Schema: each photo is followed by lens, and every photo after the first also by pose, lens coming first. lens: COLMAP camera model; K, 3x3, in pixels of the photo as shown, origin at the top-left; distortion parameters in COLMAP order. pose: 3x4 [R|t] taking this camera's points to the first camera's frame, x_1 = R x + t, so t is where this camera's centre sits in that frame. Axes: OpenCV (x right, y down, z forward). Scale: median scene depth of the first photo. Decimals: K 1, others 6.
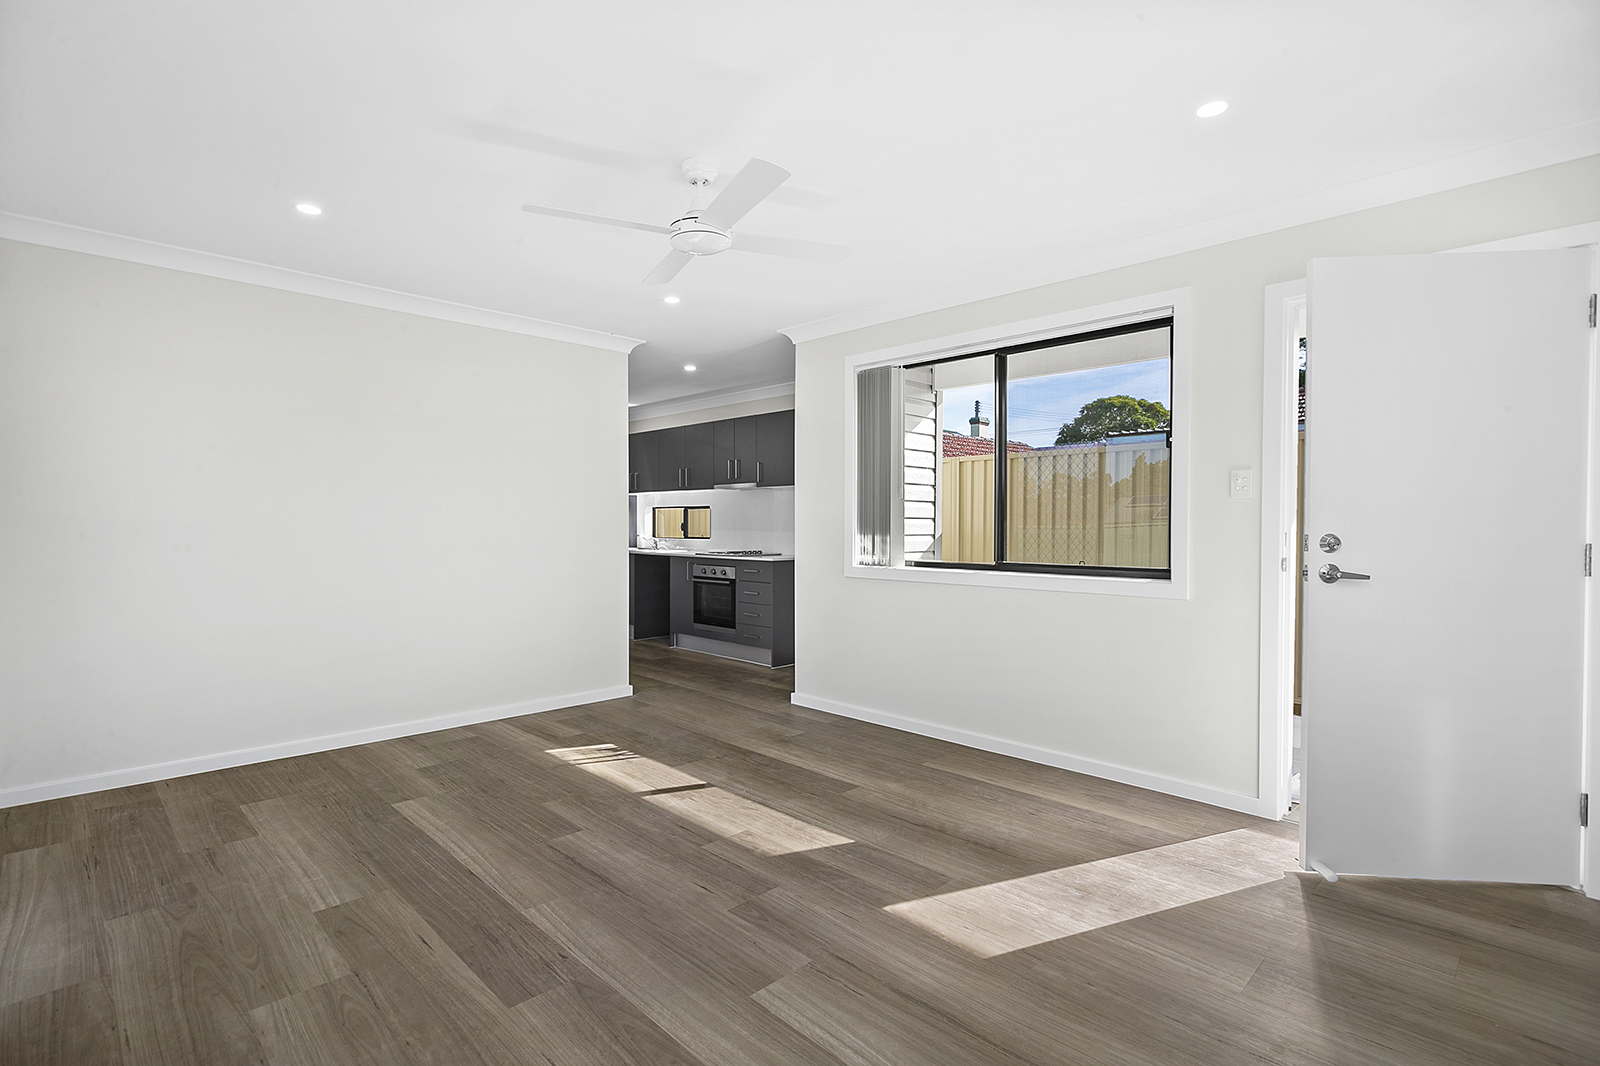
lens RADIAL K [[768.7, 0, 790.1], [0, 768.7, 530.5], [0, 0, 1]] dist [0.001286, 0.002082]
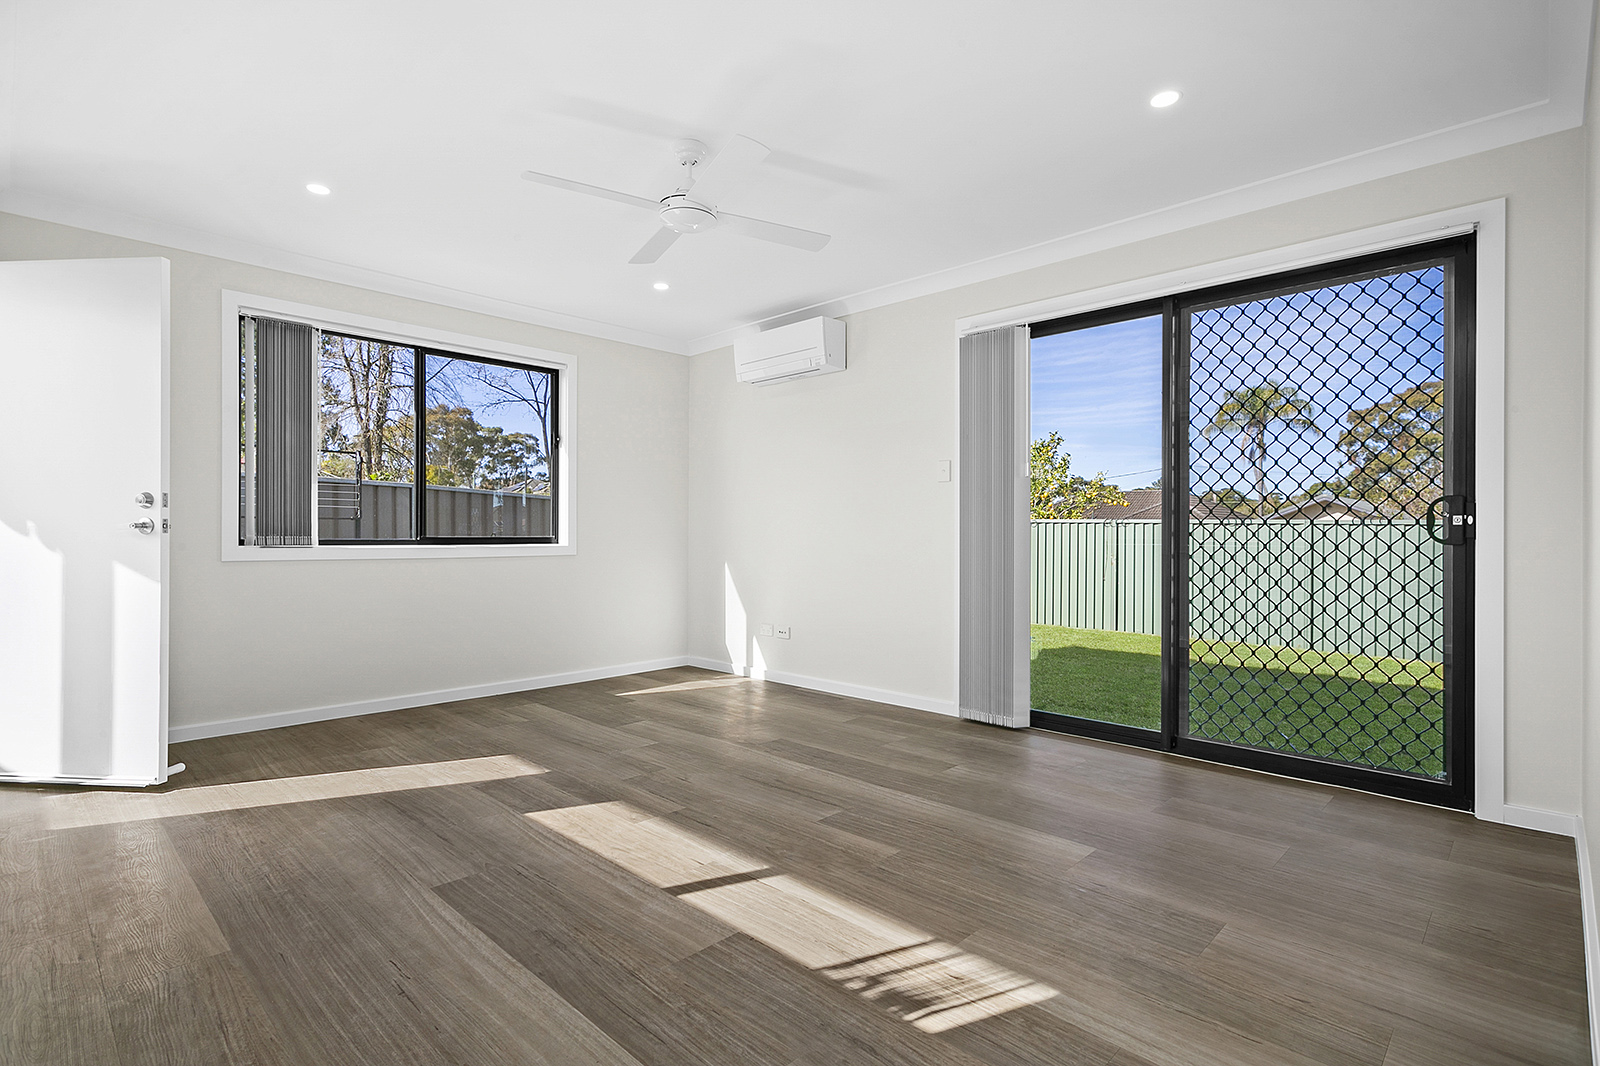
lens RADIAL K [[768.7, 0, 803.7], [0, 768.7, 532.2], [0, 0, 1]] dist [0.001286, 0.002082]
pose [[-0.999185, -0.004557, -0.040099, -0.201659], [-0.004766, 0.999976, 0.005117, 0.042531], [0.040075, 0.005304, -0.999183, 1.776748]]
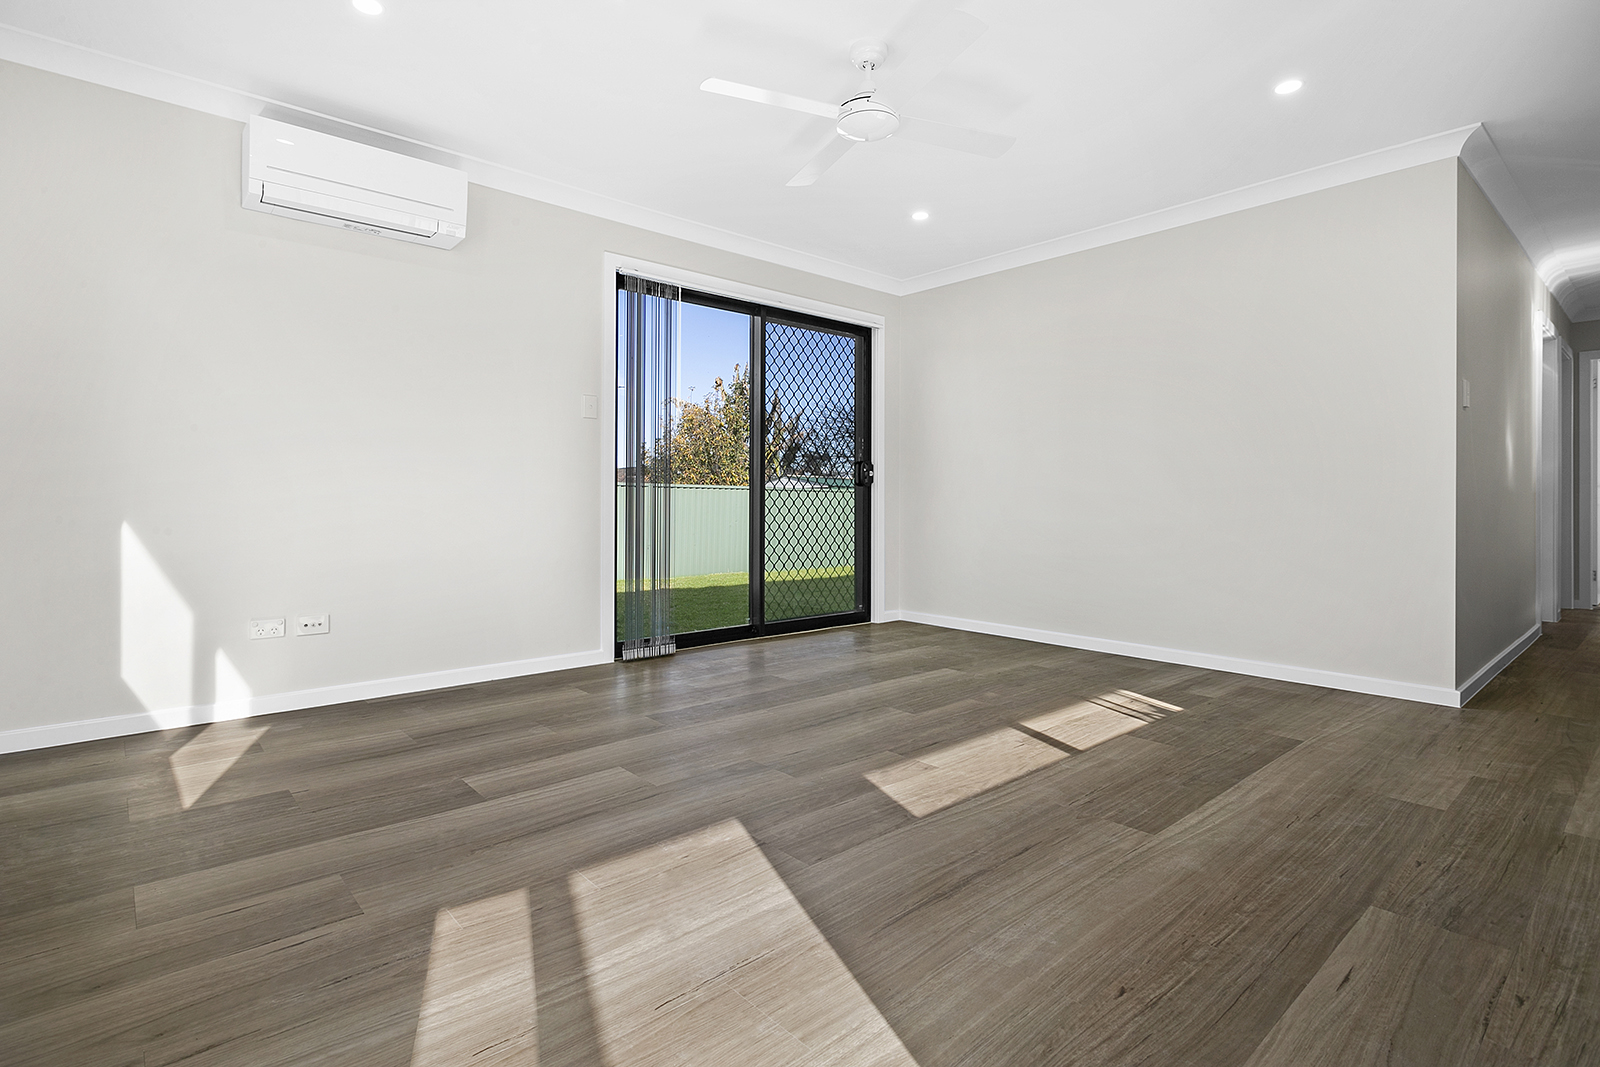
lens RADIAL K [[768.7, 0, 767.5], [0, 768.7, 499.9], [0, 0, 1]] dist [0.001286, 0.002082]
pose [[-0.070410, -0.000998, -0.997518, 0.749260], [-0.011264, 0.999937, -0.000205, 0.091283], [0.997455, 0.011221, -0.070417, 0.812815]]
